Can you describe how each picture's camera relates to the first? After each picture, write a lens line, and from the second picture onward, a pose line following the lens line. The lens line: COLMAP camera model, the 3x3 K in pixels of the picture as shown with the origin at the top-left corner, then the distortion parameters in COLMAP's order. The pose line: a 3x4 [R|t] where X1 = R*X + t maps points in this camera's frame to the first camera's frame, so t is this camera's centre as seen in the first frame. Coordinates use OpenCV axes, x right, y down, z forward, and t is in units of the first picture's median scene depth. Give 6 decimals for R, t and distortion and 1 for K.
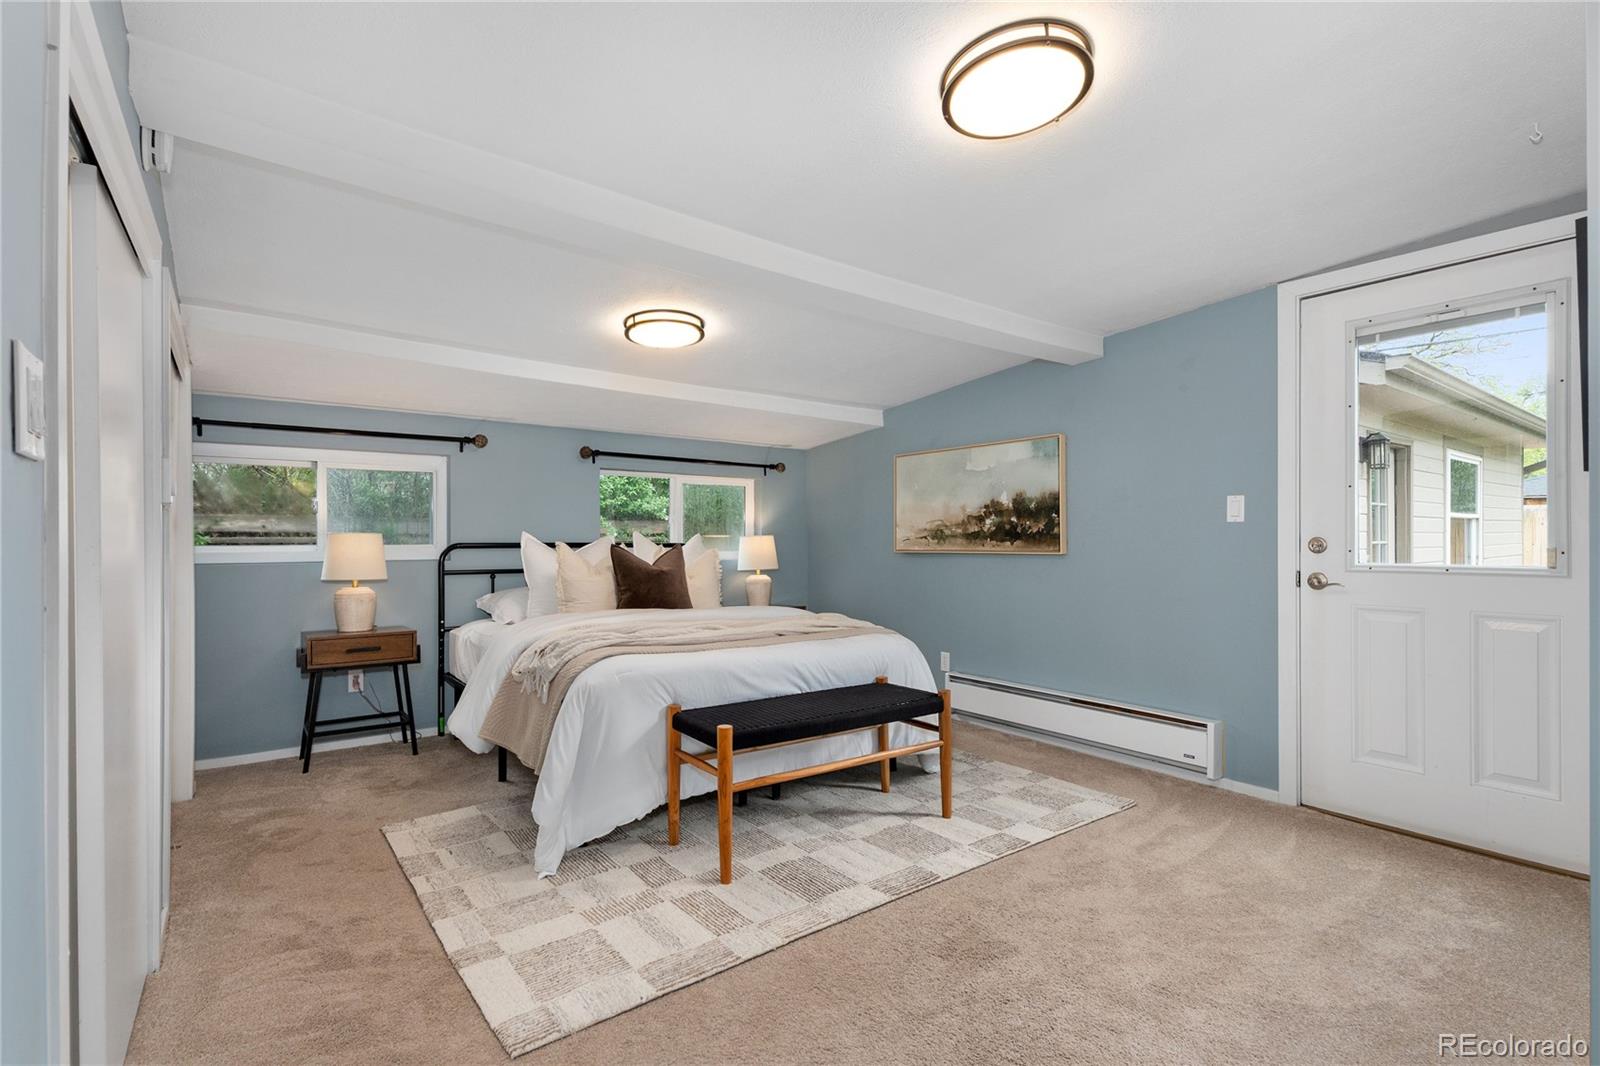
lens RADIAL K [[755.7, 0, 800.0], [0, 755.7, 533.0], [0, 0, 1]] dist [-0.002080, -0.000615]
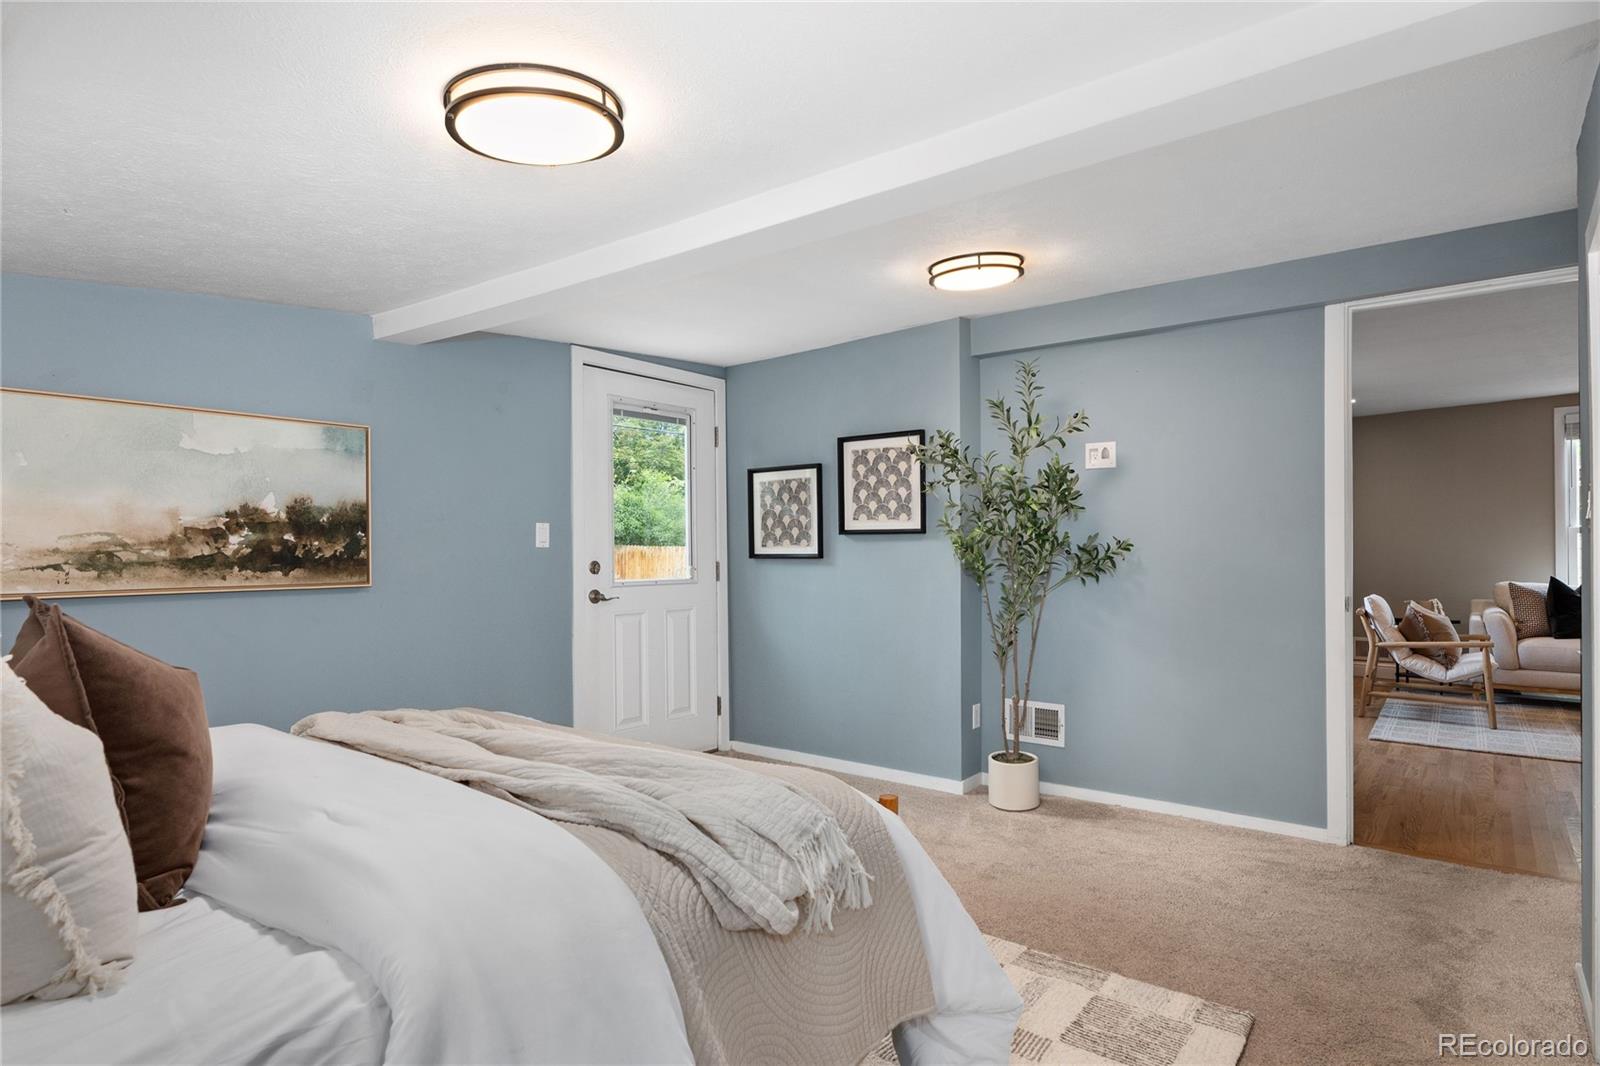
lens RADIAL K [[858.0, 0, 798.7], [0, 858.0, 541.6], [0, 0, 1]] dist [-0.001354, -0.000168]
pose [[-0.252019, 0.011332, 0.967656, -0.561761], [-0.005540, 0.999898, -0.013152, -0.006836], [-0.967707, -0.008676, -0.251930, 0.759609]]
